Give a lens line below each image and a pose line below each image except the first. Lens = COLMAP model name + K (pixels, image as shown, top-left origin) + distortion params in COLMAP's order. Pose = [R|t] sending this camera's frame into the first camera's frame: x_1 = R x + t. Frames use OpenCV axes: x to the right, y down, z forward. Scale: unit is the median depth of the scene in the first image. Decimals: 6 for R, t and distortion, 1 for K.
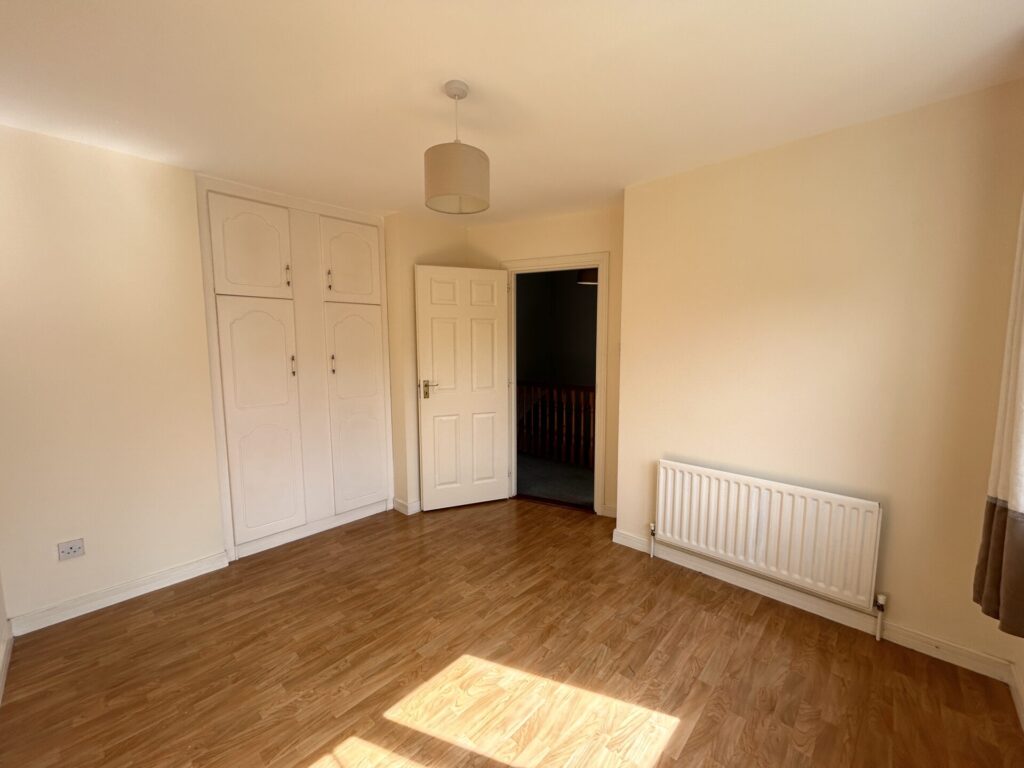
lens RADIAL K [[414.5, 0, 506.0], [0, 414.5, 387.7], [0, 0, 1]] dist [0.008566, 0.000564]
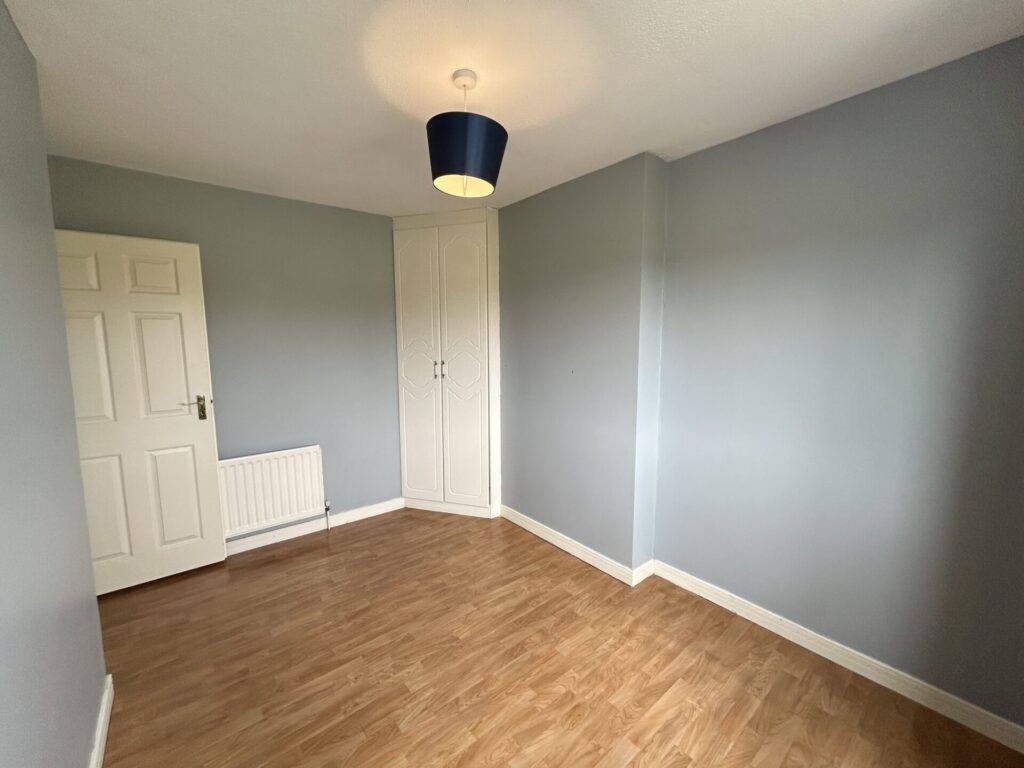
lens RADIAL K [[414.5, 0, 508.6], [0, 414.5, 382.3], [0, 0, 1]] dist [0.008566, 0.000564]
pose [[-0.993160, -0.000826, 0.116762, -0.426613], [0.025189, 0.974914, 0.221154, -0.238031], [-0.114015, 0.222582, -0.968224, 1.911448]]
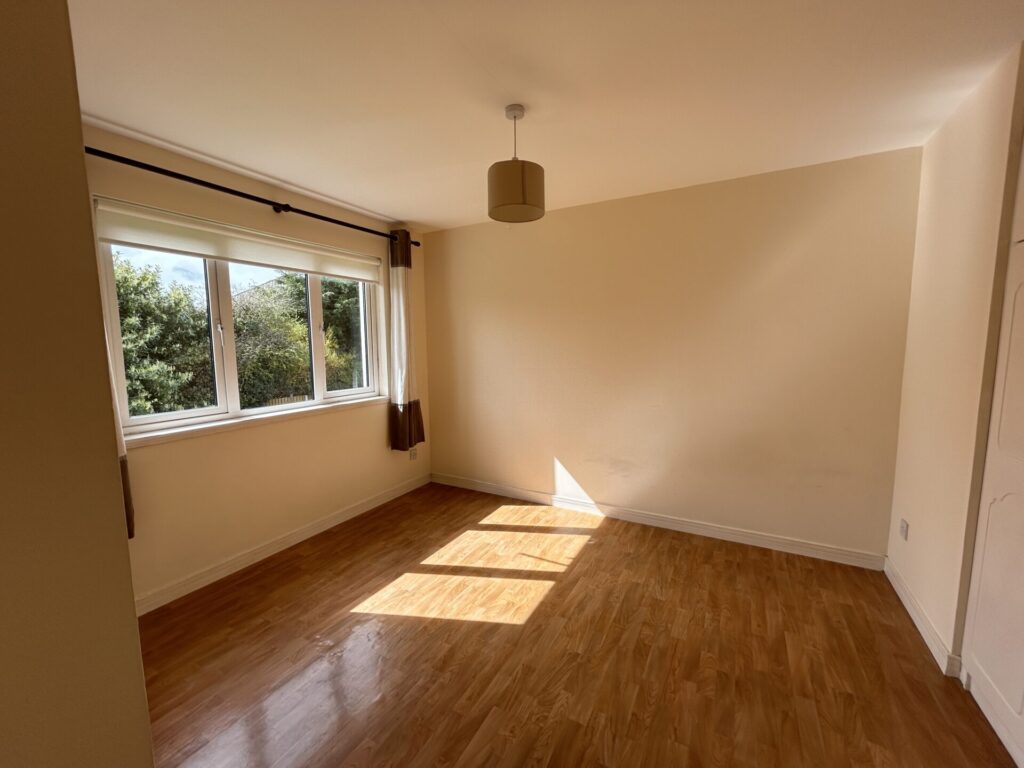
lens RADIAL K [[414.5, 0, 509.4], [0, 414.5, 383.1], [0, 0, 1]] dist [0.008566, 0.000564]
pose [[-0.967096, 0.042618, -0.250815, 0.171296], [-0.011870, 0.977236, 0.211821, -0.192196], [0.254133, 0.207828, -0.944576, 1.793396]]
